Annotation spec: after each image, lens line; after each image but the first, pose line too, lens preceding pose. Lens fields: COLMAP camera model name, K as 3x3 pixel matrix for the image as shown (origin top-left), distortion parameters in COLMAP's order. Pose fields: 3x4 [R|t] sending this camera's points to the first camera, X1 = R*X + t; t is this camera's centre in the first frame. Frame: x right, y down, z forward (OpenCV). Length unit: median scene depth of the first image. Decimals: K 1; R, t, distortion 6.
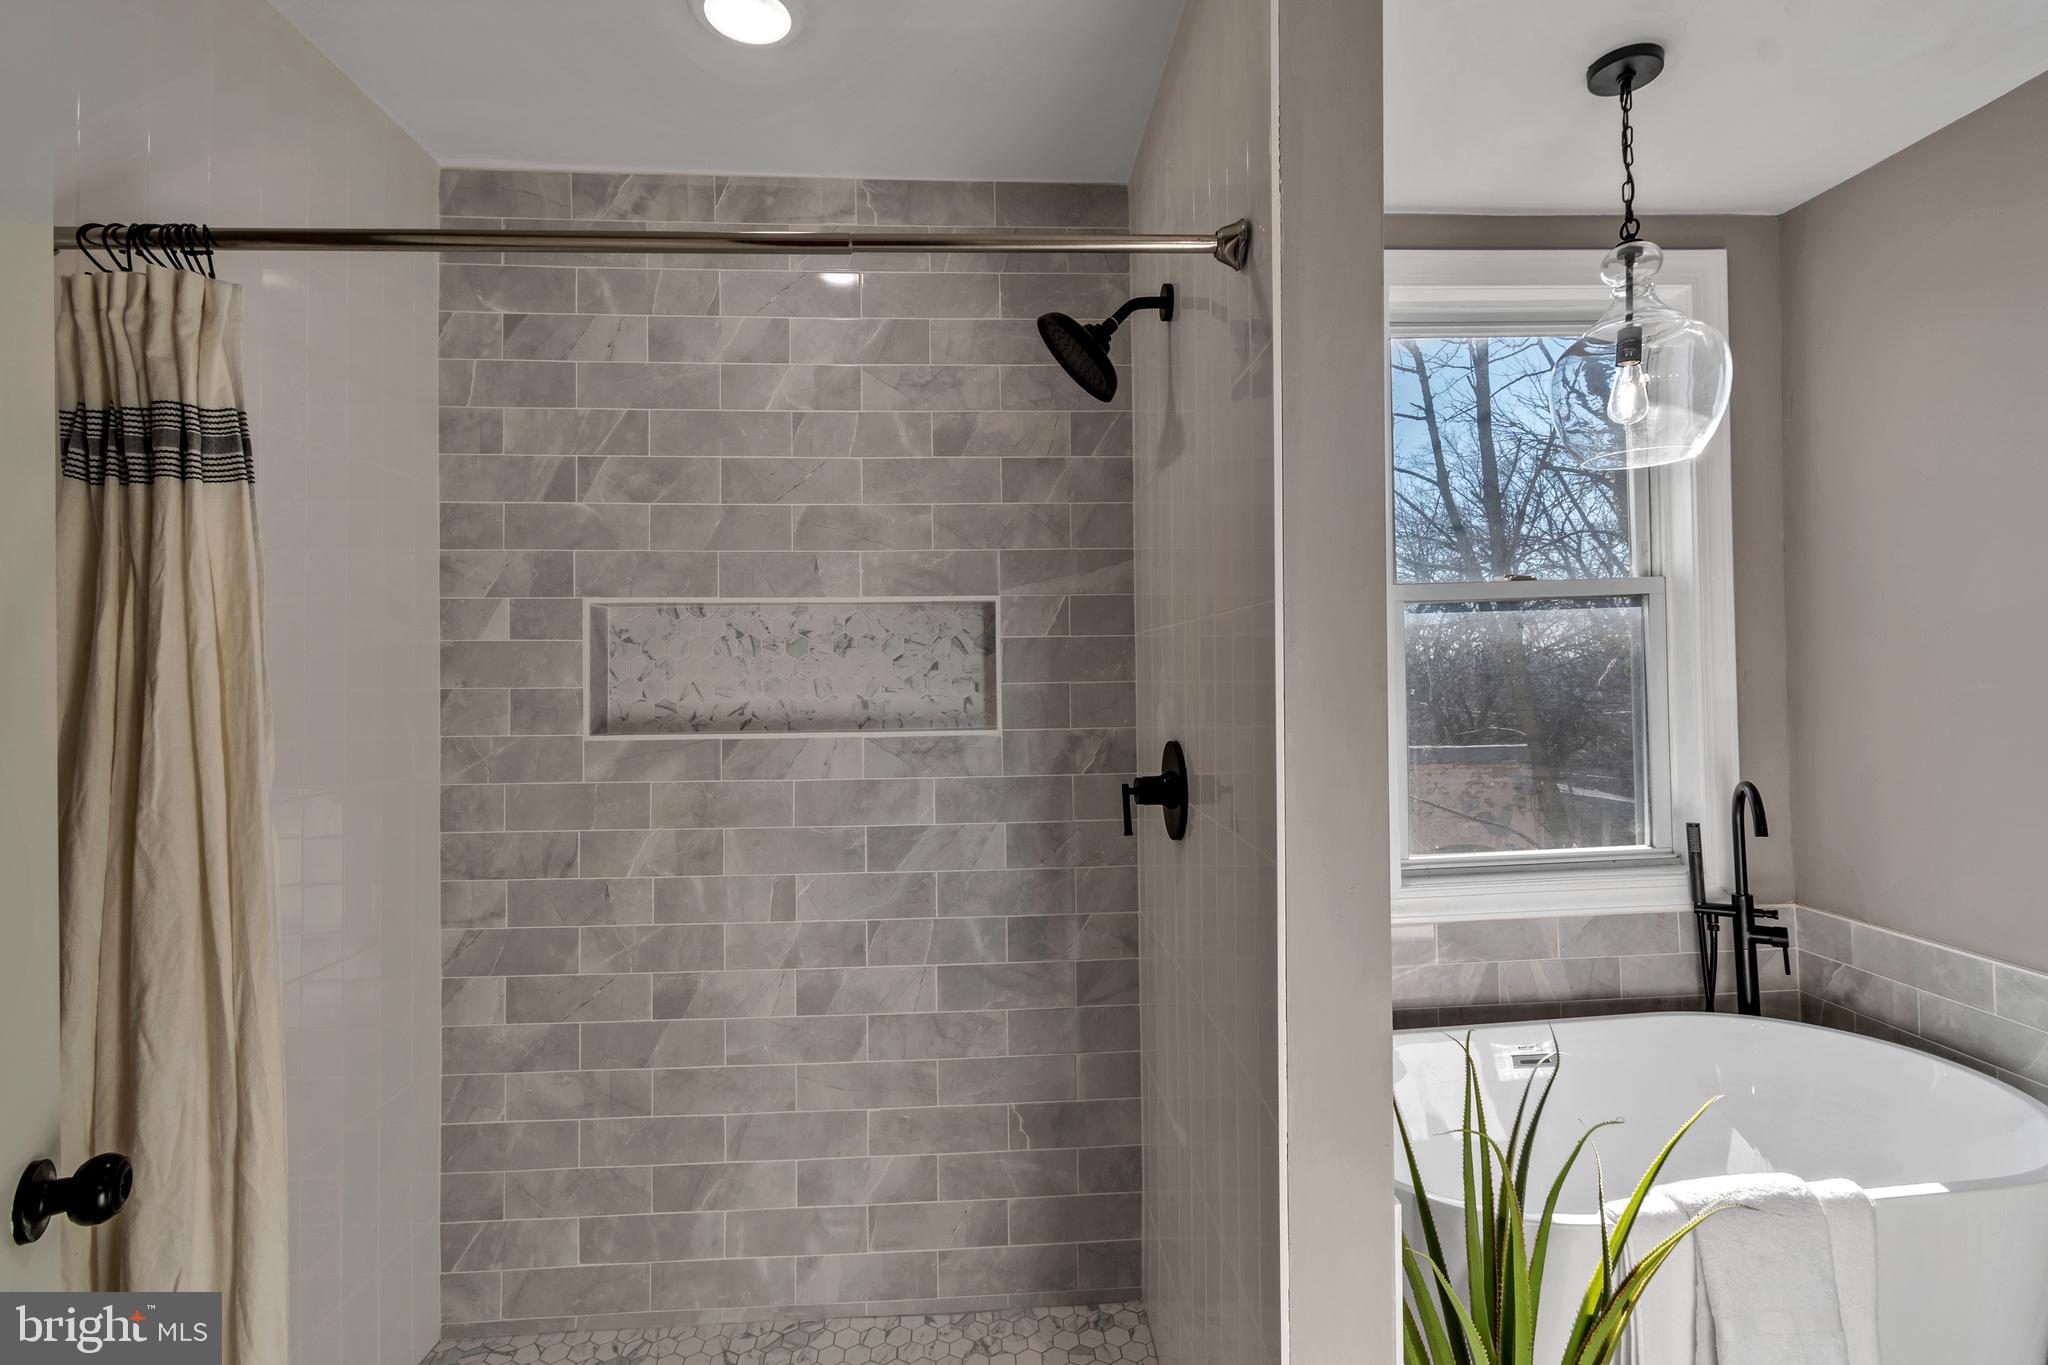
lens RADIAL K [[939.0, 0, 1055.1], [0, 939.0, 653.9], [0, 0, 1]] dist [0.001185, -0.000497]
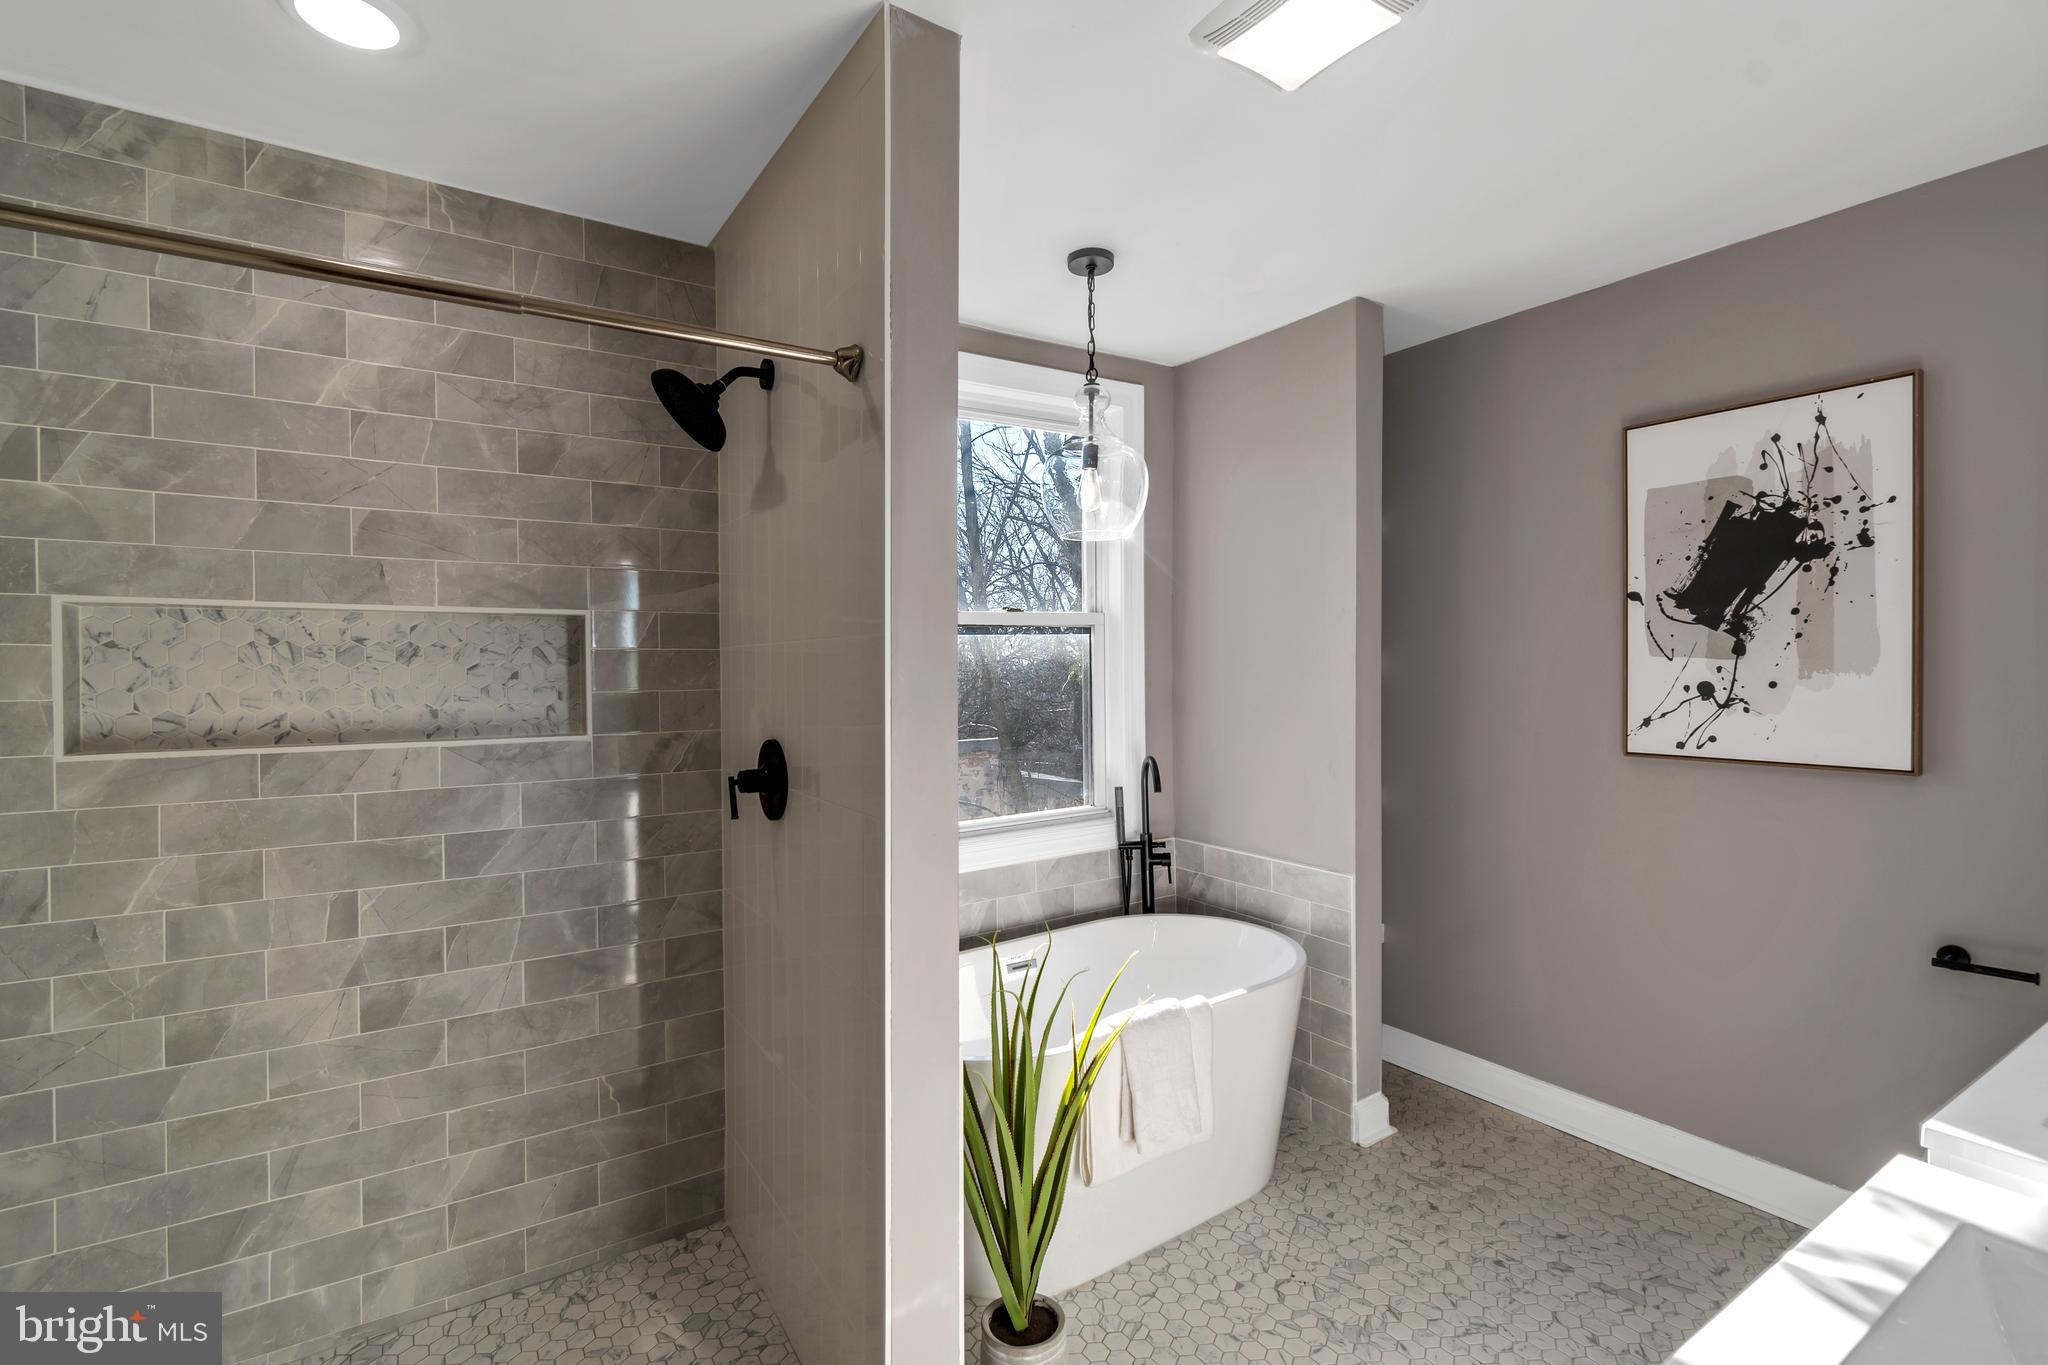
lens RADIAL K [[911.7, 0, 1024.0], [0, 911.7, 682.5], [0, 0, 1]] dist [0.003446, -0.000585]
pose [[0.875466, -0.000698, 0.483280, -0.129159], [-0.012037, 0.999657, 0.023249, -0.009991], [-0.483131, -0.026171, 0.875157, -0.154251]]
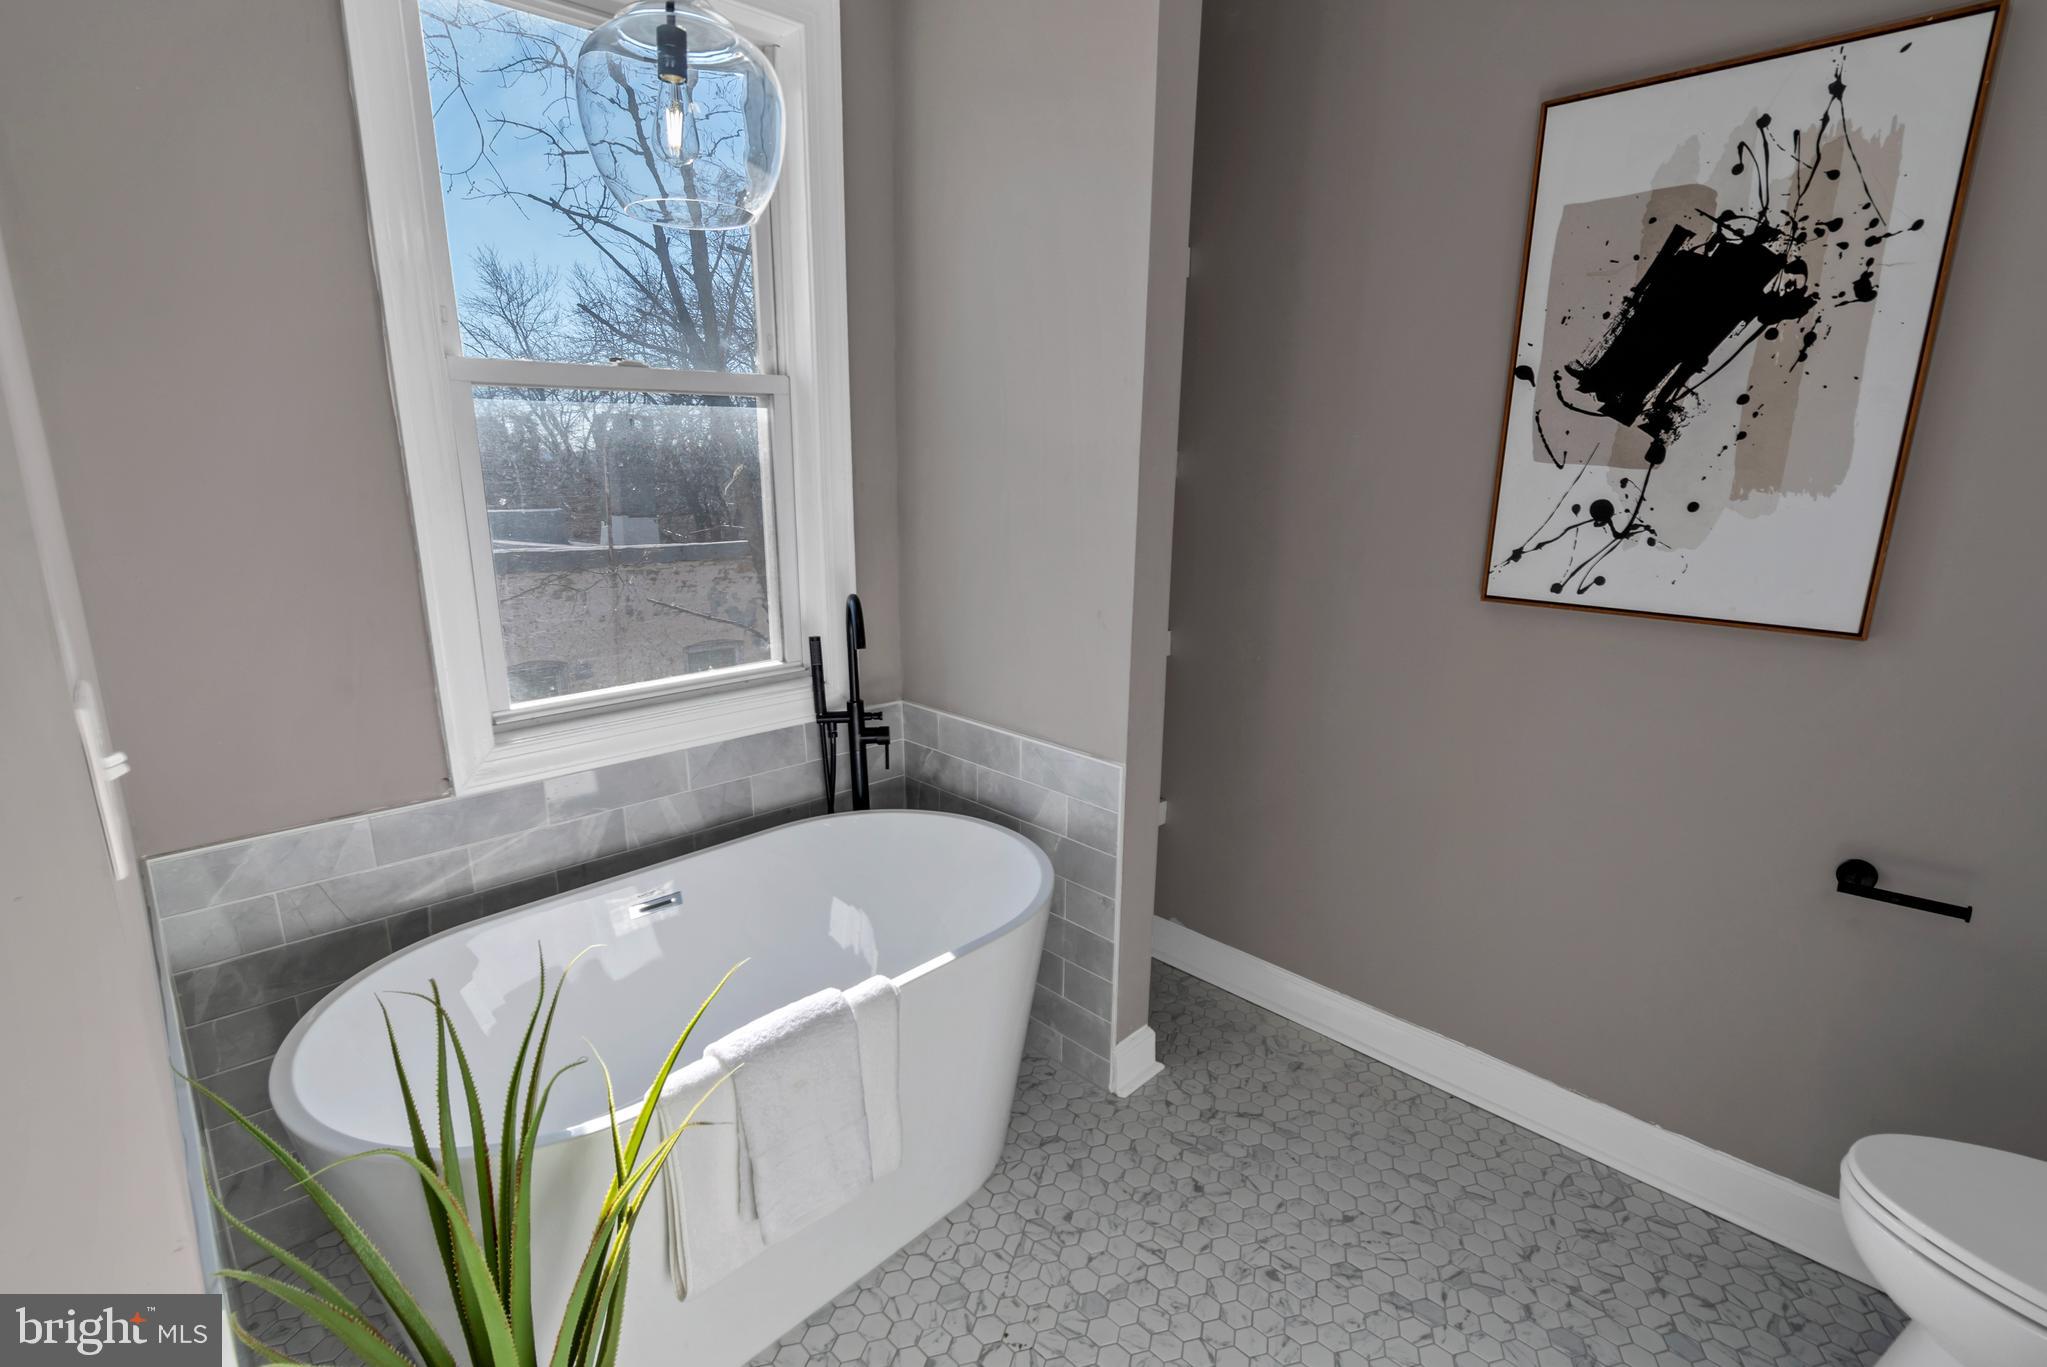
lens RADIAL K [[936.4, 0, 1023.5], [0, 936.4, 683.5], [0, 0, 1]] dist [0.002234, -0.000769]
pose [[0.766152, -0.125786, 0.630229, 0.236208], [-0.034313, 0.971253, 0.235563, -0.015141], [-0.641742, -0.202102, 0.739812, 0.121125]]
